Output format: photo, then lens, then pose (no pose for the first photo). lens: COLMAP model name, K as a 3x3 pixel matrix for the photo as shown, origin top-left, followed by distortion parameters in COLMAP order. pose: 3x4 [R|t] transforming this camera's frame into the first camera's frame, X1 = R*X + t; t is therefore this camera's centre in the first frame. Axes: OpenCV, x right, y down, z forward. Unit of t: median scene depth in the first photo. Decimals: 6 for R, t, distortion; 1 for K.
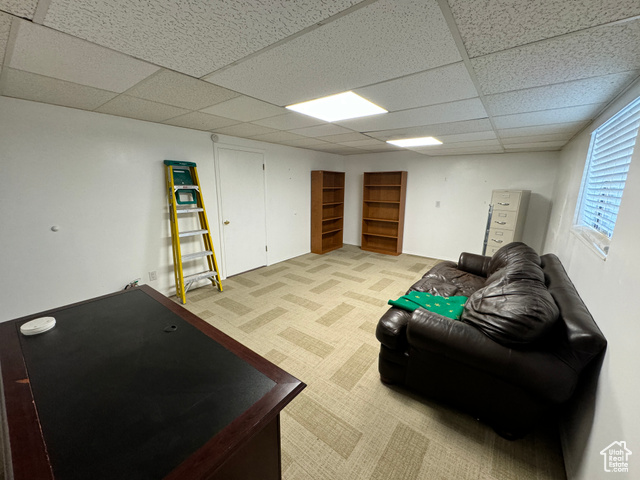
lens RADIAL K [[254.5, 0, 320.7], [0, 254.5, 238.0], [0, 0, 1]] dist [0.000098, 0.000099]
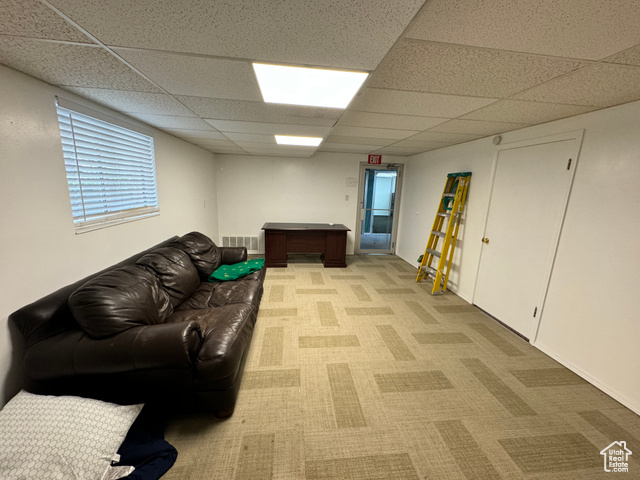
lens RADIAL K [[254.5, 0, 320.7], [0, 254.5, 238.0], [0, 0, 1]] dist [0.000098, 0.000099]
pose [[-0.717251, 0.103863, -0.689031, 0.897762], [-0.187177, 0.923769, 0.334090, -0.378728], [0.671205, 0.368597, -0.643133, 1.826117]]
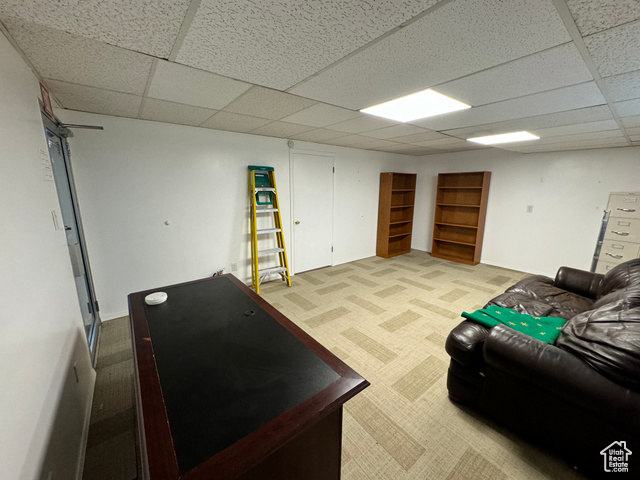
lens RADIAL K [[254.5, 0, 320.7], [0, 254.5, 238.0], [0, 0, 1]] dist [0.000098, 0.000099]
pose [[0.967325, 0.046342, -0.249269, -0.008413], [-0.048833, 0.998800, -0.003814, 0.005684], [0.248793, 0.015862, 0.968427, -0.015001]]
